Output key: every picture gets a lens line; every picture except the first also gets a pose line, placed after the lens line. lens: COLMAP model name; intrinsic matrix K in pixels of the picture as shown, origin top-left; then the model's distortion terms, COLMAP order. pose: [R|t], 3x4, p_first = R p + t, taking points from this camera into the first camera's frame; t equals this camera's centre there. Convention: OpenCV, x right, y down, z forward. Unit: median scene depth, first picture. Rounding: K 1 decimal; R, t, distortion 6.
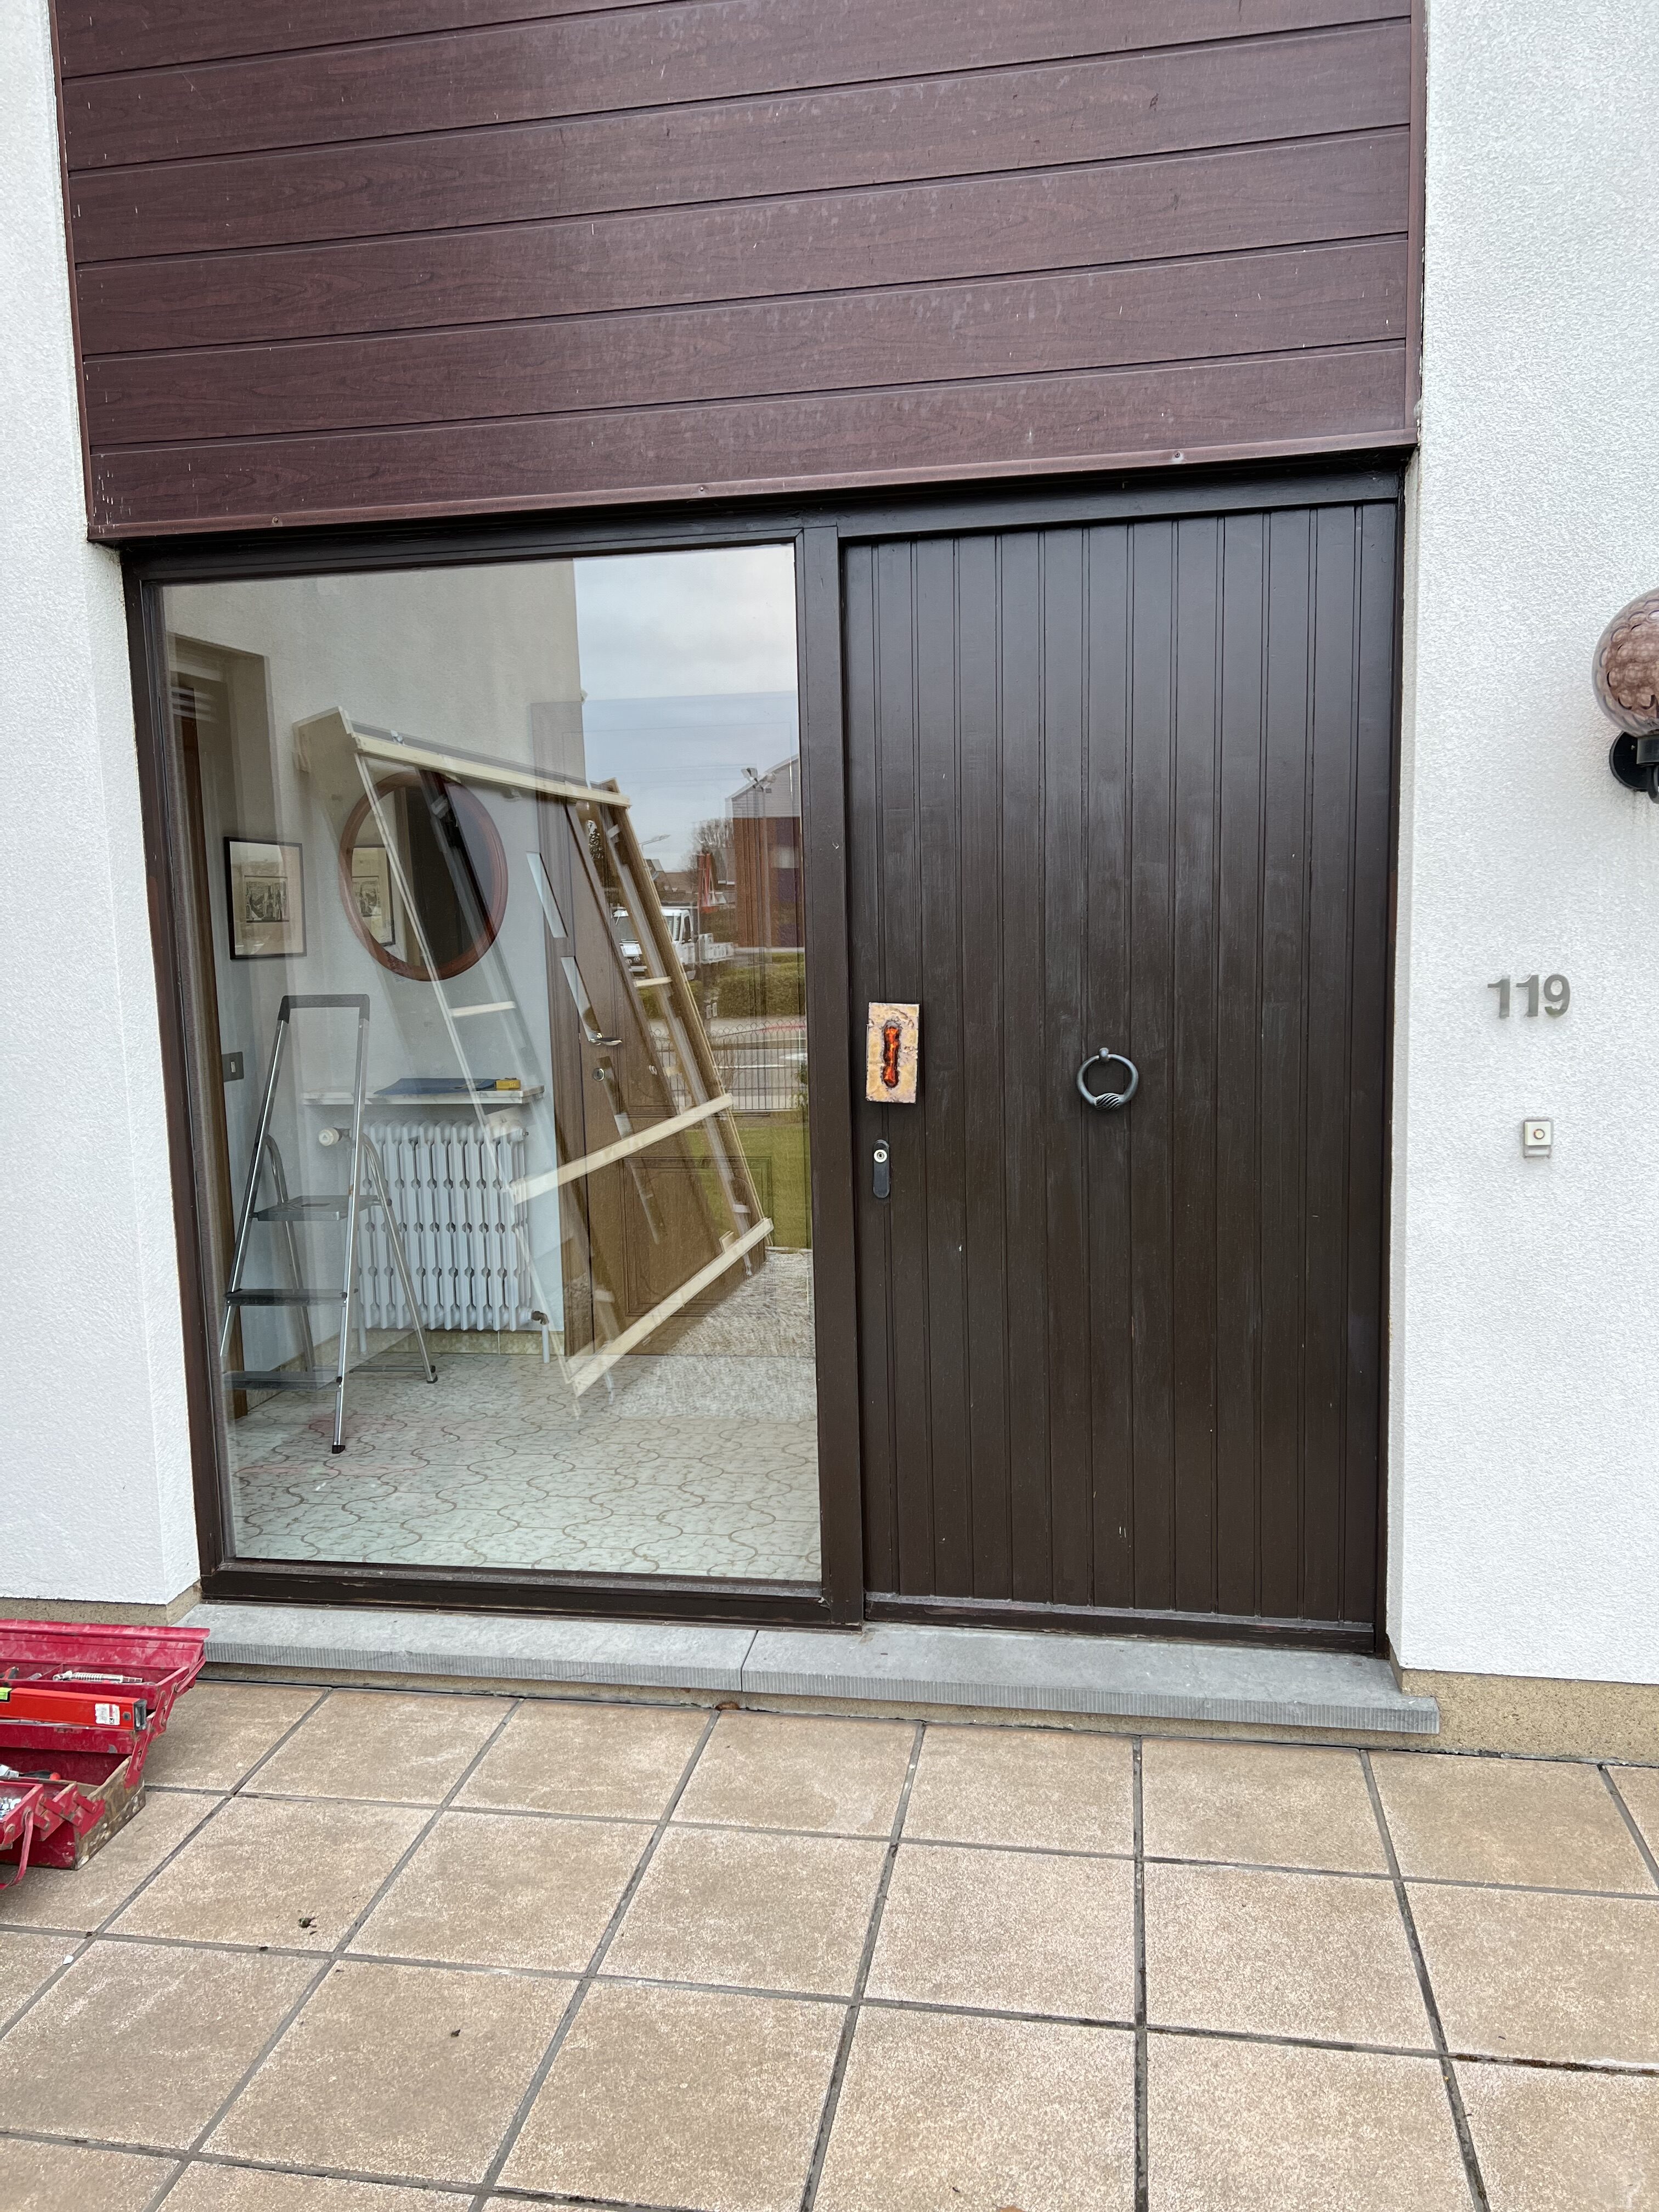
lens RADIAL K [[1662.6, 0, 845.8], [0, 1662.6, 1119.0], [0, 0, 1]] dist [0.055301, -0.053130]
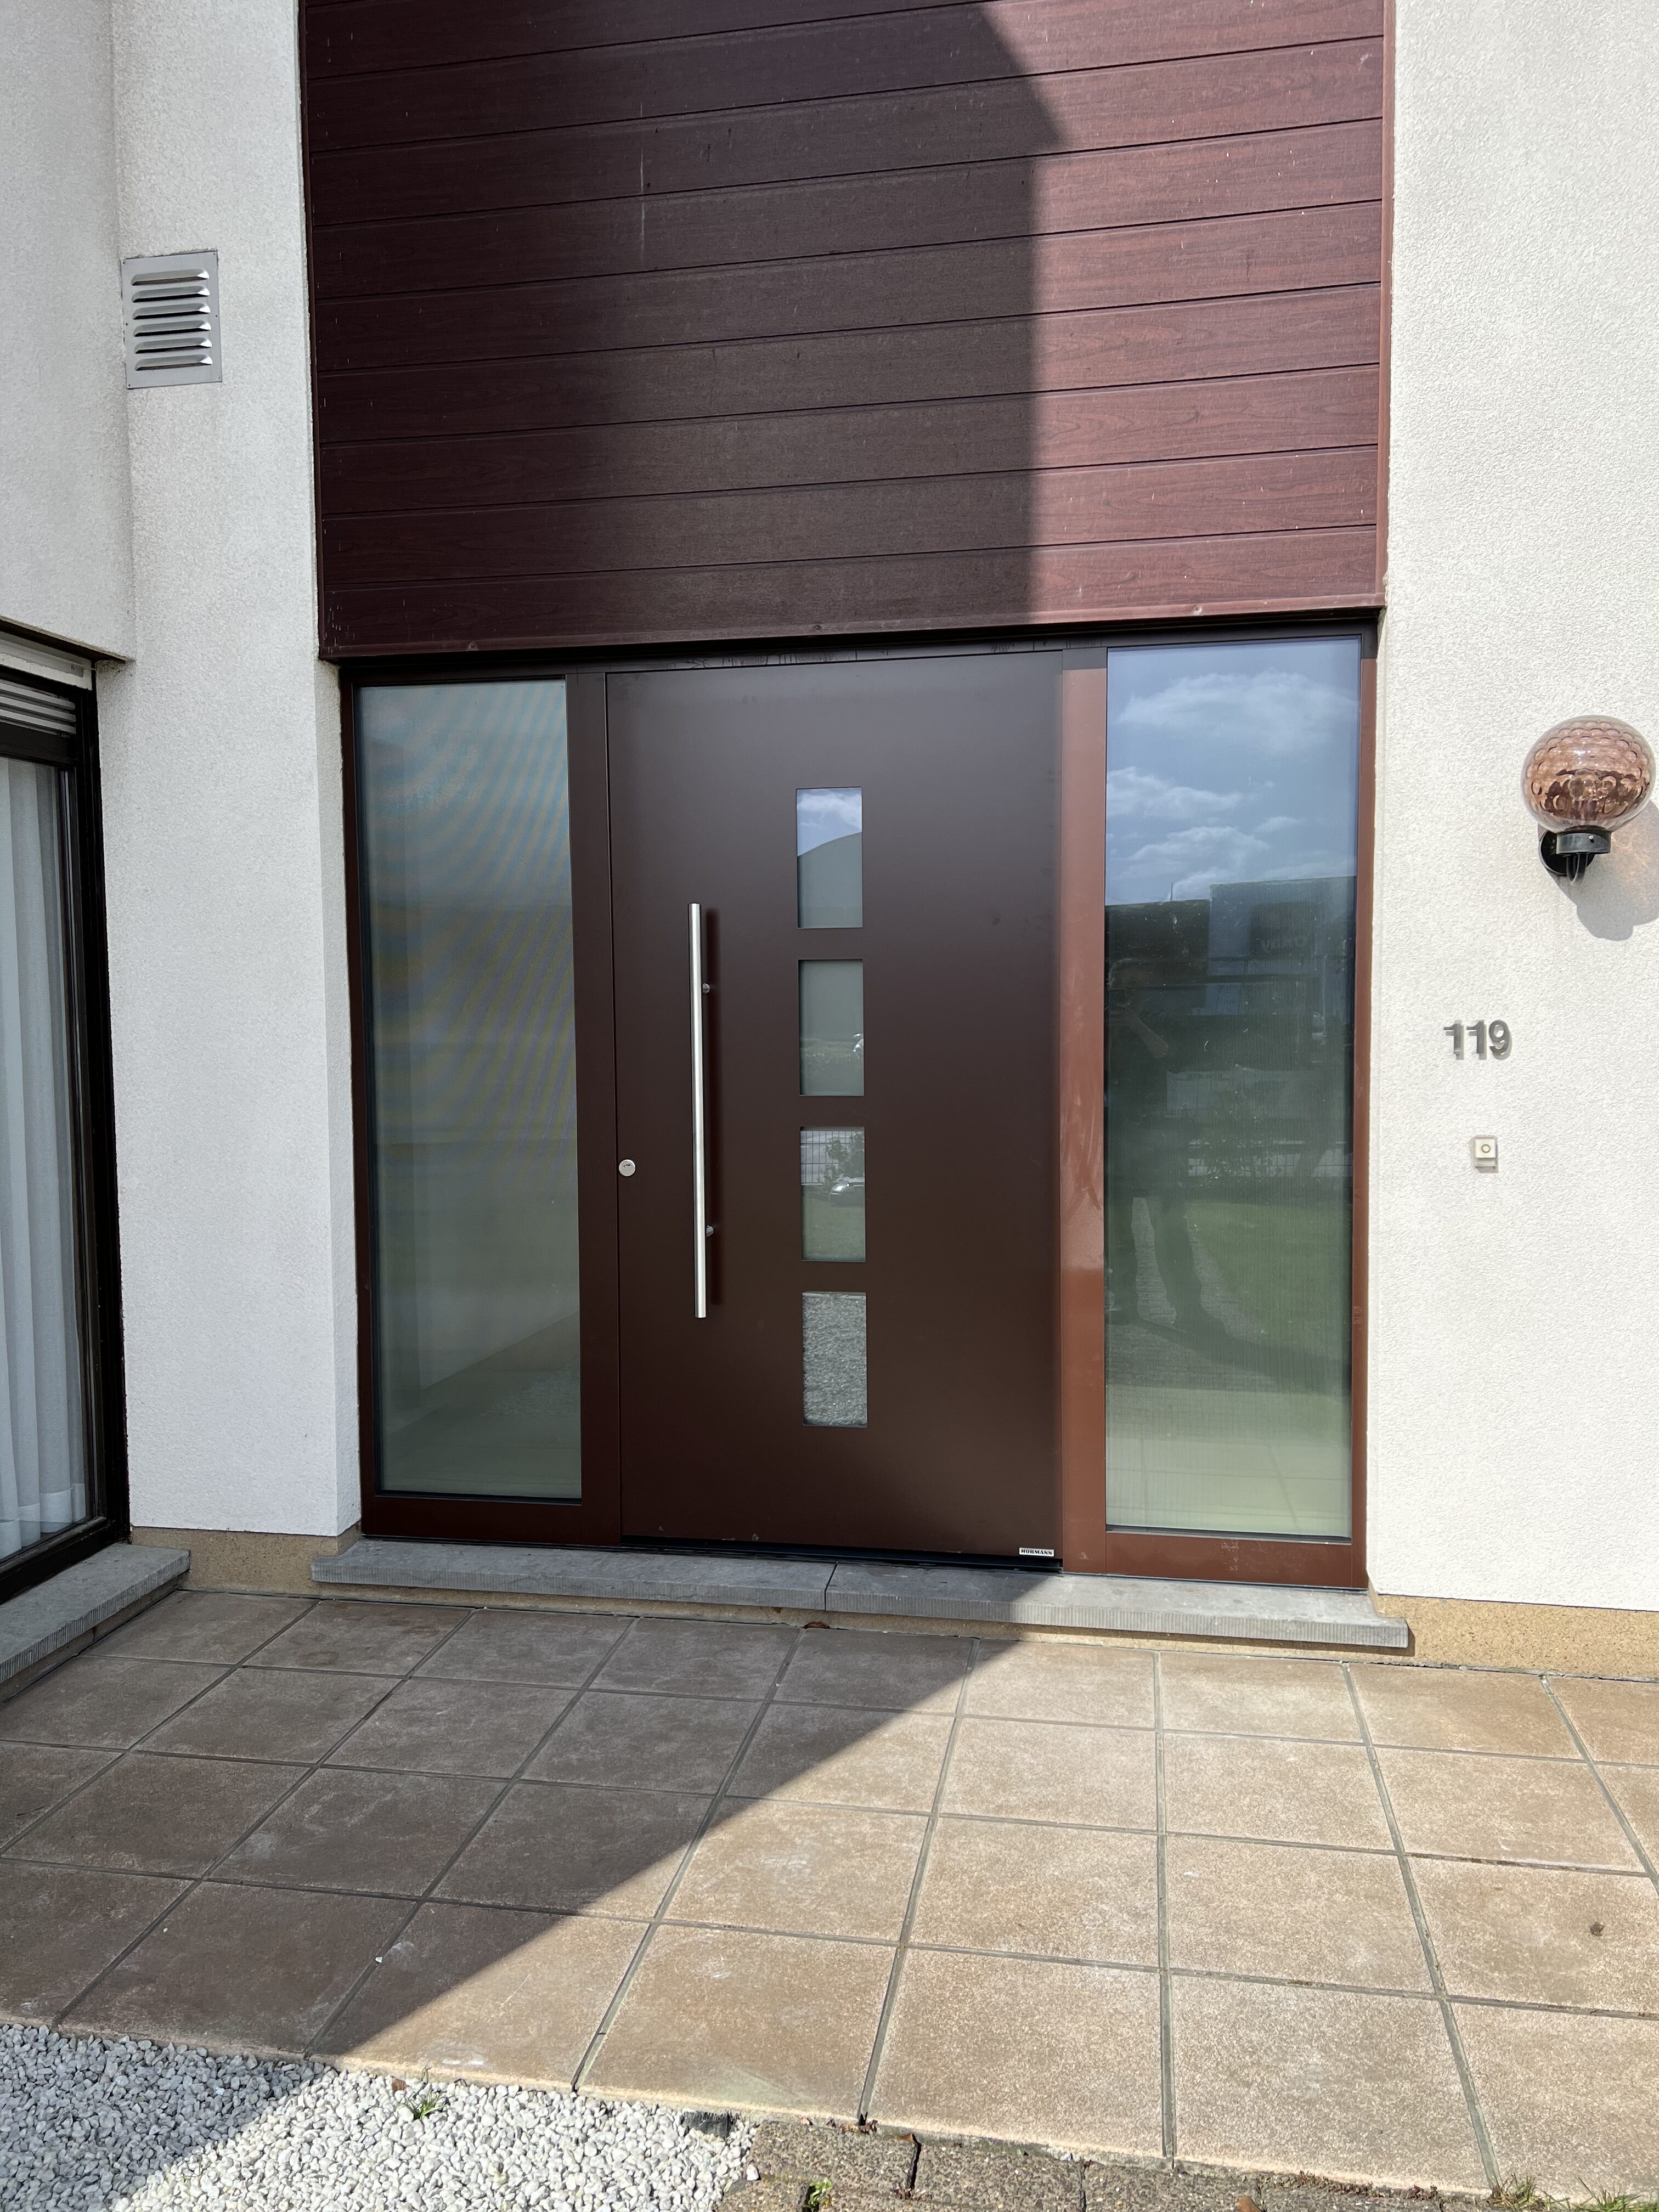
lens RADIAL K [[1662.6, 0, 840.3], [0, 1662.6, 1105.2], [0, 0, 1]] dist [0.055301, -0.053130]
pose [[0.999792, 0.018631, -0.008291, -0.052116], [-0.019117, 0.997828, -0.063033, 0.061748], [0.007098, 0.063179, 0.997977, -0.232456]]
